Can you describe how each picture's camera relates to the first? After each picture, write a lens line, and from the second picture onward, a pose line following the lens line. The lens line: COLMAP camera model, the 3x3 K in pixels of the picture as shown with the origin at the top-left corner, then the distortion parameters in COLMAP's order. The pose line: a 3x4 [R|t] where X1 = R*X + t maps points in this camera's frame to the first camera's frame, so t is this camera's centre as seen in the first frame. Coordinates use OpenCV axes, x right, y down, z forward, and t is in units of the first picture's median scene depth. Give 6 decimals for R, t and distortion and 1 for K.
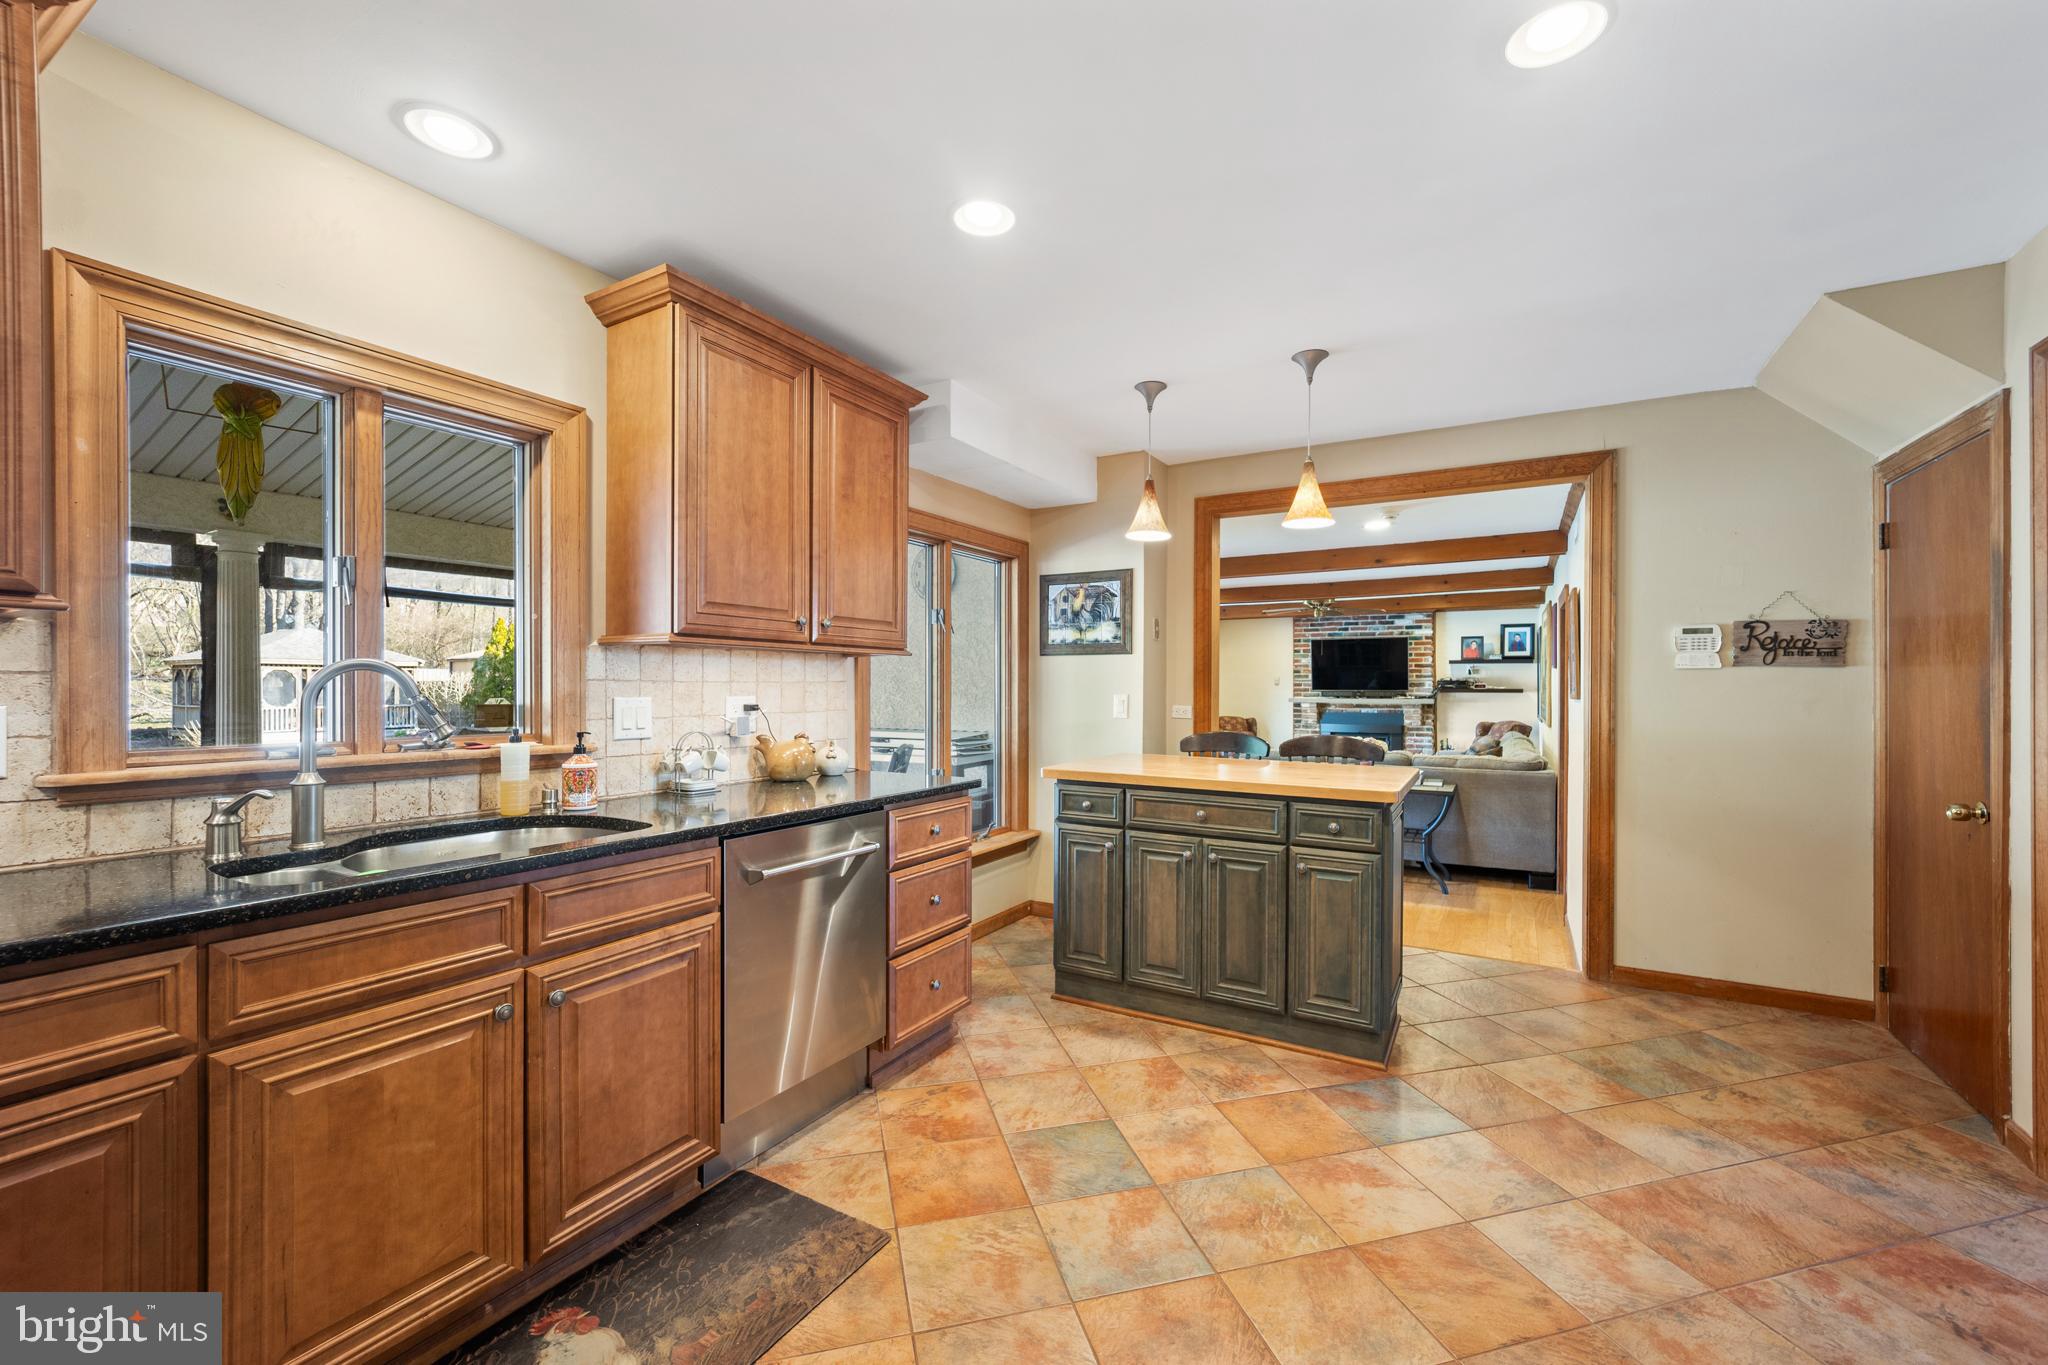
lens RADIAL K [[817.5, 0, 1050.4], [0, 817.5, 685.9], [0, 0, 1]] dist [-0.001238, -0.000870]
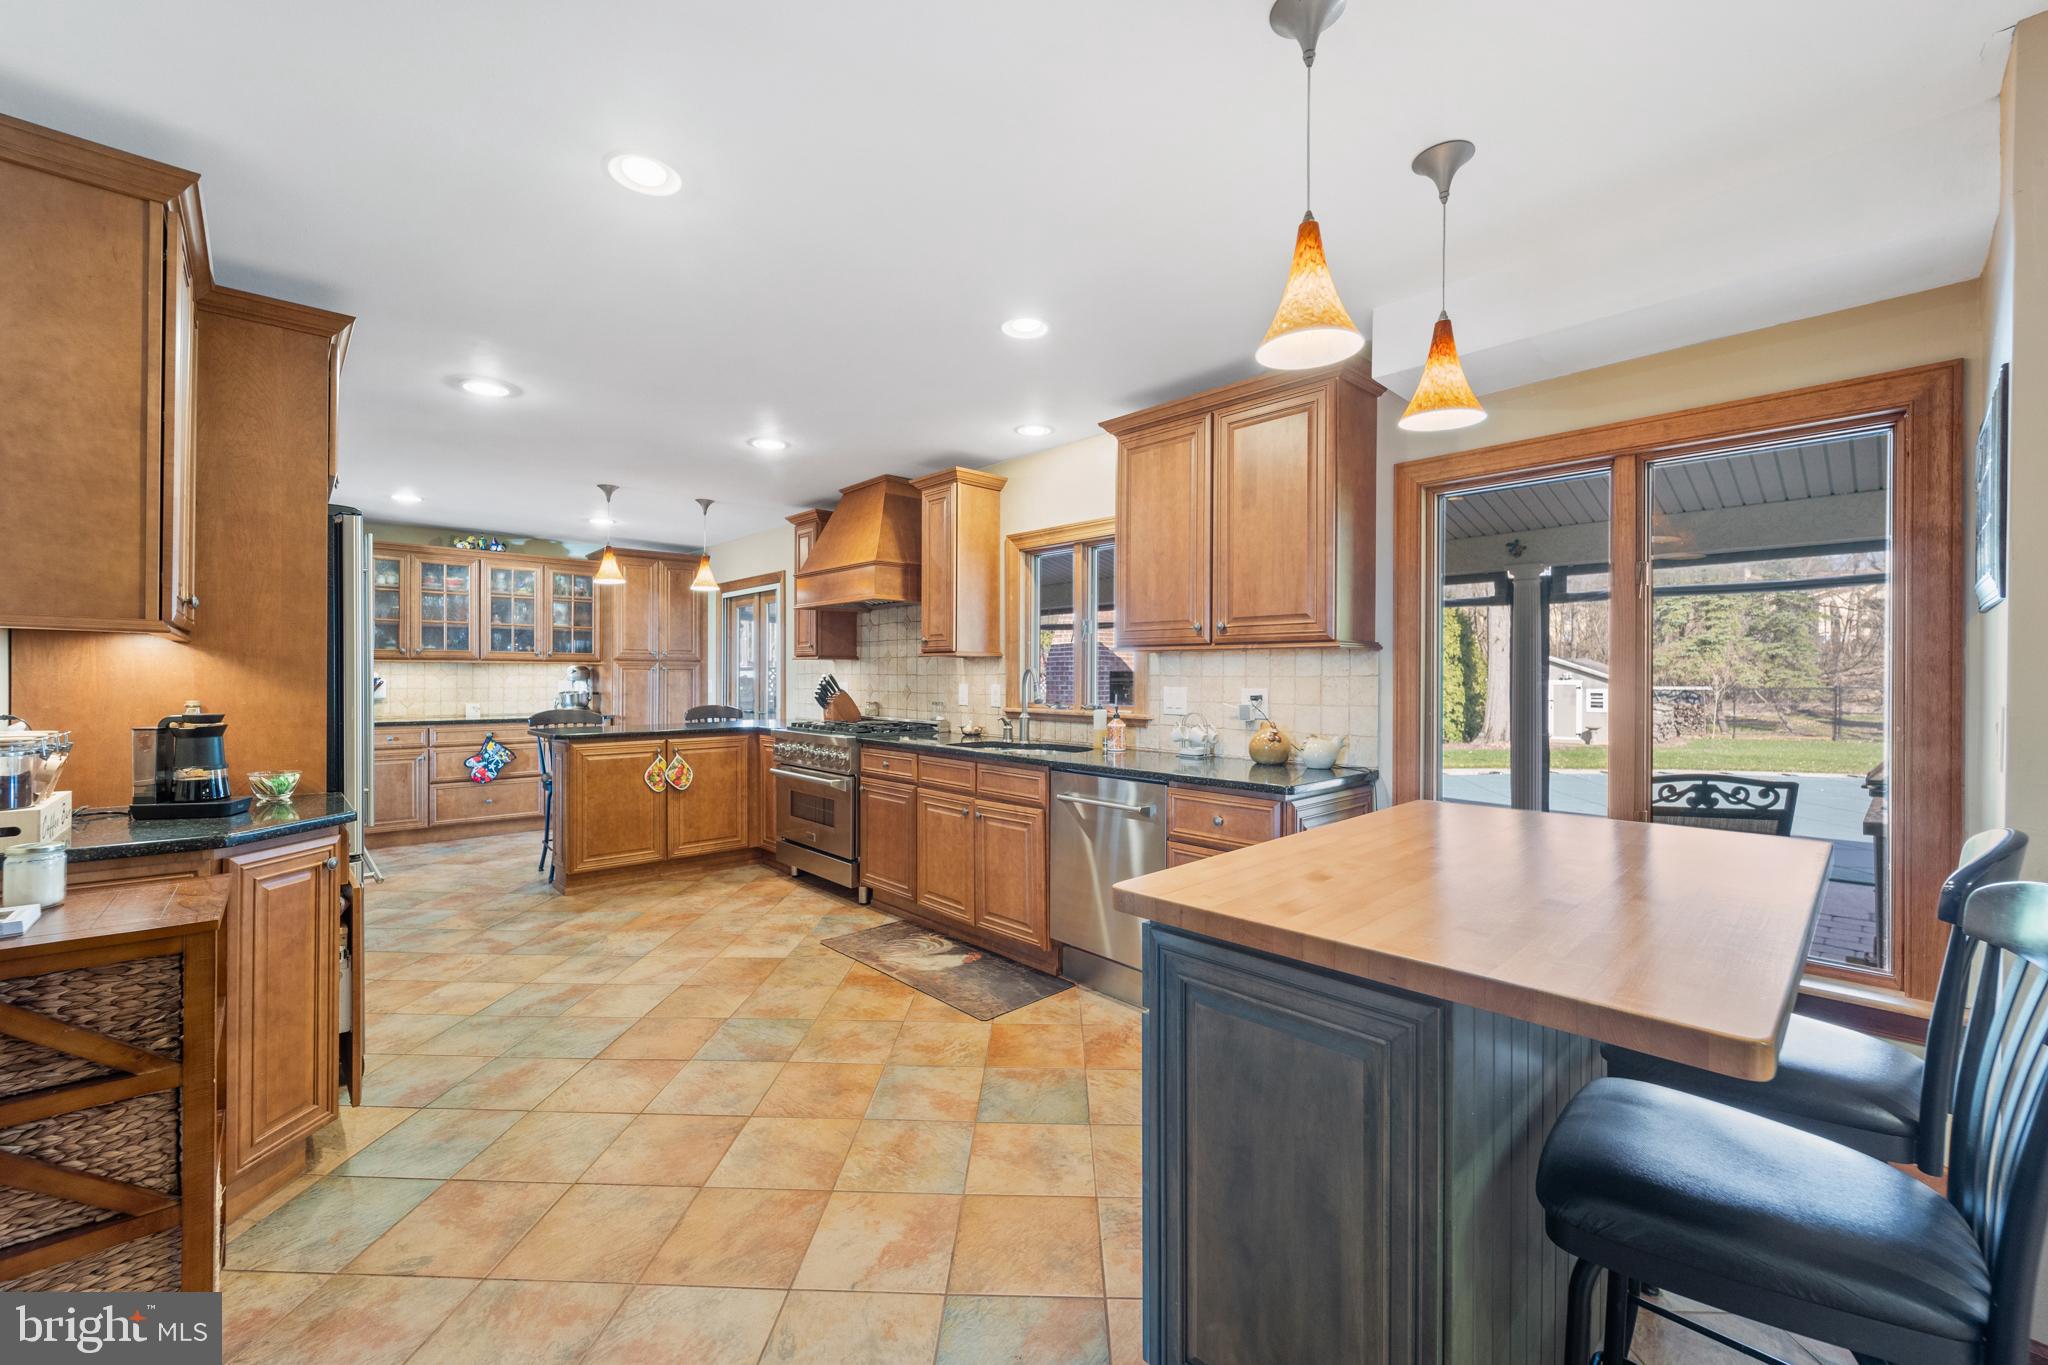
lens RADIAL K [[817.5, 0, 1011.7], [0, 817.5, 681.8], [0, 0, 1]] dist [-0.001238, -0.000870]
pose [[-0.315096, 0.003636, -0.949053, 0.672804], [-0.004156, 0.999978, 0.005211, -0.001400], [0.949051, 0.005586, -0.315074, 0.796209]]
